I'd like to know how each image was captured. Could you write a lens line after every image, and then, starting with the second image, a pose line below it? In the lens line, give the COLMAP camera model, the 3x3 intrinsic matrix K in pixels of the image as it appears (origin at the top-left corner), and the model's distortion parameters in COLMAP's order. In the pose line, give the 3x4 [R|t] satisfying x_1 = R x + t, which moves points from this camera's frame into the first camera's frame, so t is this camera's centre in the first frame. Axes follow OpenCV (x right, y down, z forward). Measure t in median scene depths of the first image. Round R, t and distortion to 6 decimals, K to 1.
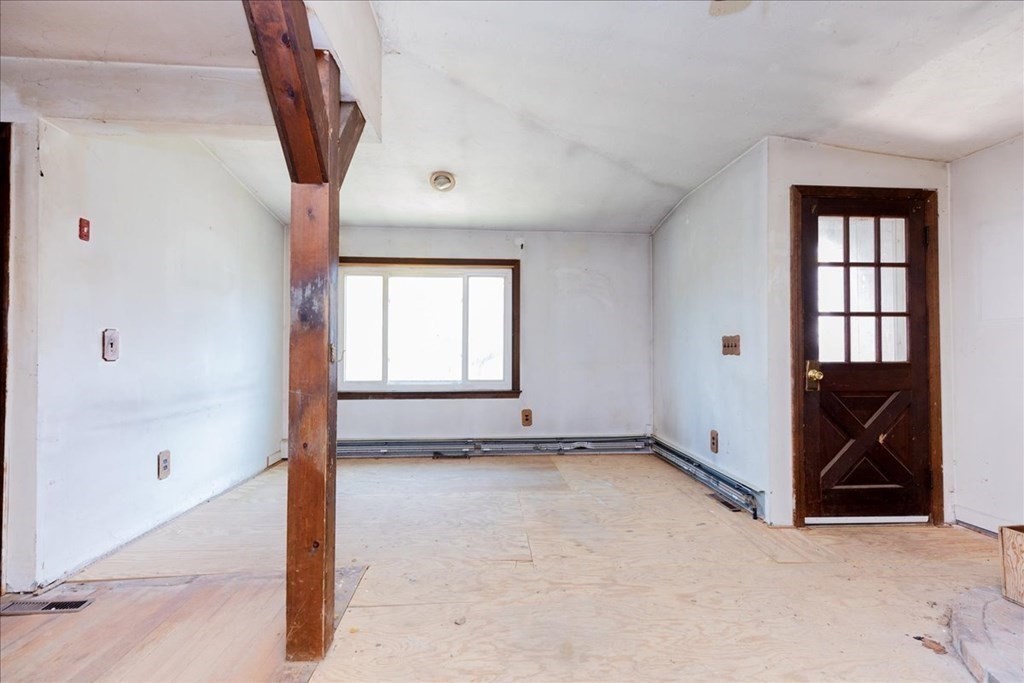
lens RADIAL K [[457.4, 0, 513.9], [0, 457.4, 341.3], [0, 0, 1]] dist [0.008281, -0.000232]
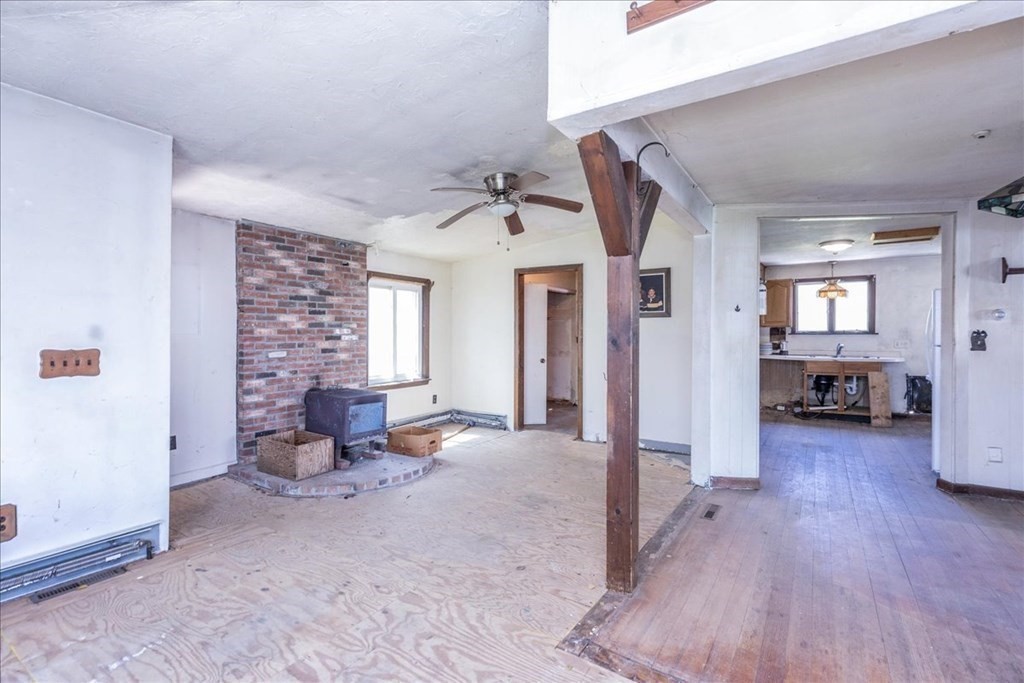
lens RADIAL K [[457.4, 0, 520.6], [0, 457.4, 341.4], [0, 0, 1]] dist [0.008281, -0.000232]
pose [[-0.808202, -0.013435, 0.588752, -0.562530], [-0.019445, 0.999803, -0.003878, -0.039248], [-0.588584, -0.014583, -0.808304, 1.301608]]
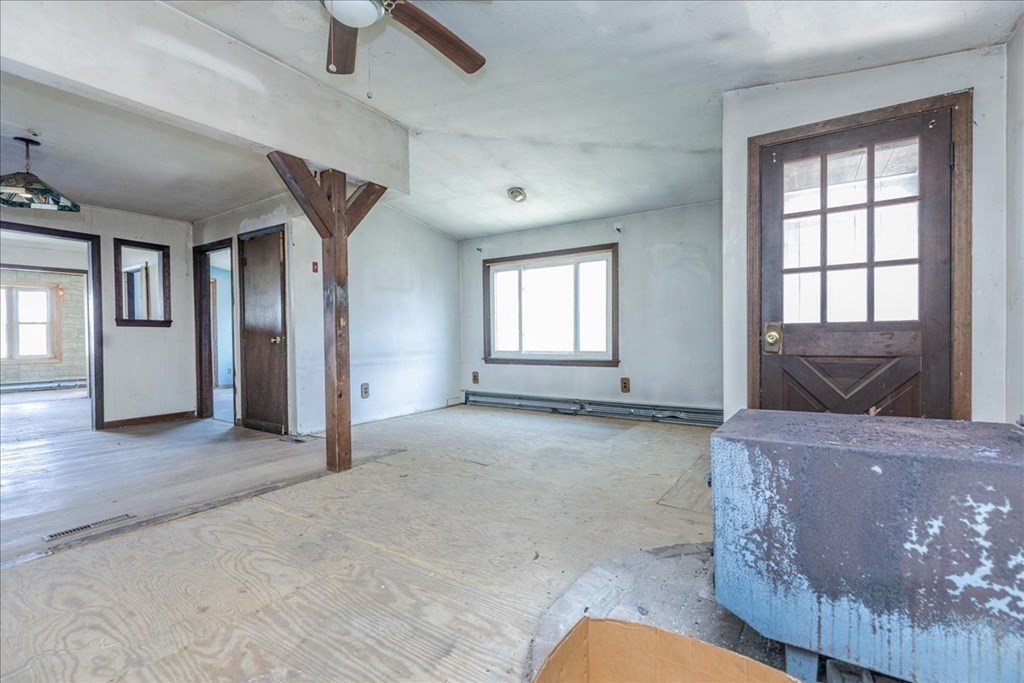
lens RADIAL K [[457.4, 0, 514.7], [0, 457.4, 342.3], [0, 0, 1]] dist [0.008281, -0.000232]
pose [[0.792052, -0.003266, -0.610445, 0.780316], [0.024400, 0.999356, 0.026313, 0.044191], [0.609966, -0.035736, 0.791621, -0.058138]]
